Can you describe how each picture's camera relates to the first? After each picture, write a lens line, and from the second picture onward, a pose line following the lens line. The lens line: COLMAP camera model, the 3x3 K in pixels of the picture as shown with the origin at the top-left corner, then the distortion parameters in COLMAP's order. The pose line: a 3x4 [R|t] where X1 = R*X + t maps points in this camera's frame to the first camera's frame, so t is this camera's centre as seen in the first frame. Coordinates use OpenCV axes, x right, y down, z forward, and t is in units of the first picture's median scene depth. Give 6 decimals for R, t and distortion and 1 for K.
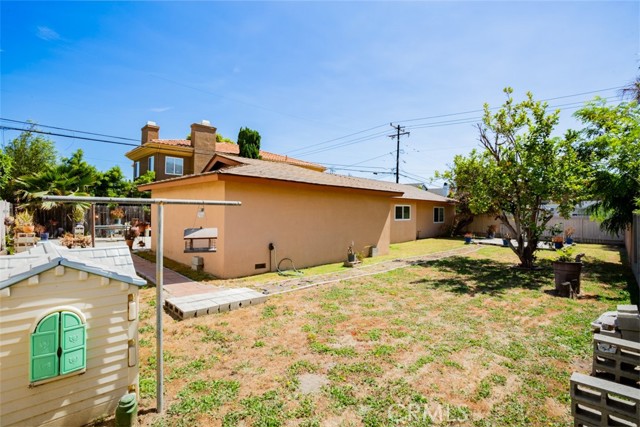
lens RADIAL K [[311.7, 0, 326.4], [0, 311.7, 209.9], [0, 0, 1]] dist [-0.071749, 0.032110]
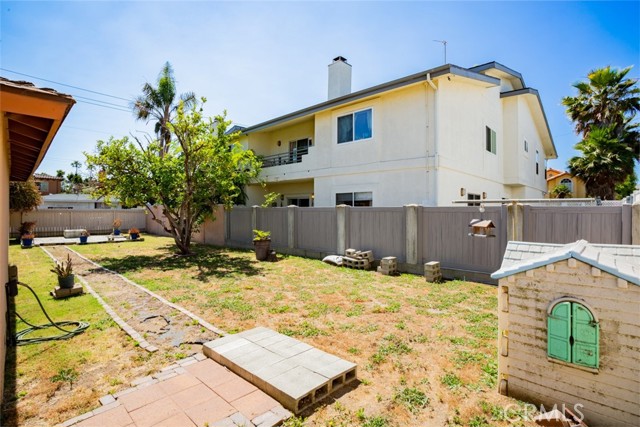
lens RADIAL K [[311.7, 0, 326.4], [0, 311.7, 209.9], [0, 0, 1]] dist [-0.071749, 0.032110]
pose [[-0.061099, -0.000329, 0.998132, -1.179225], [-0.019363, 0.999812, -0.000856, 0.021619], [-0.997944, -0.019379, -0.061094, 1.205854]]
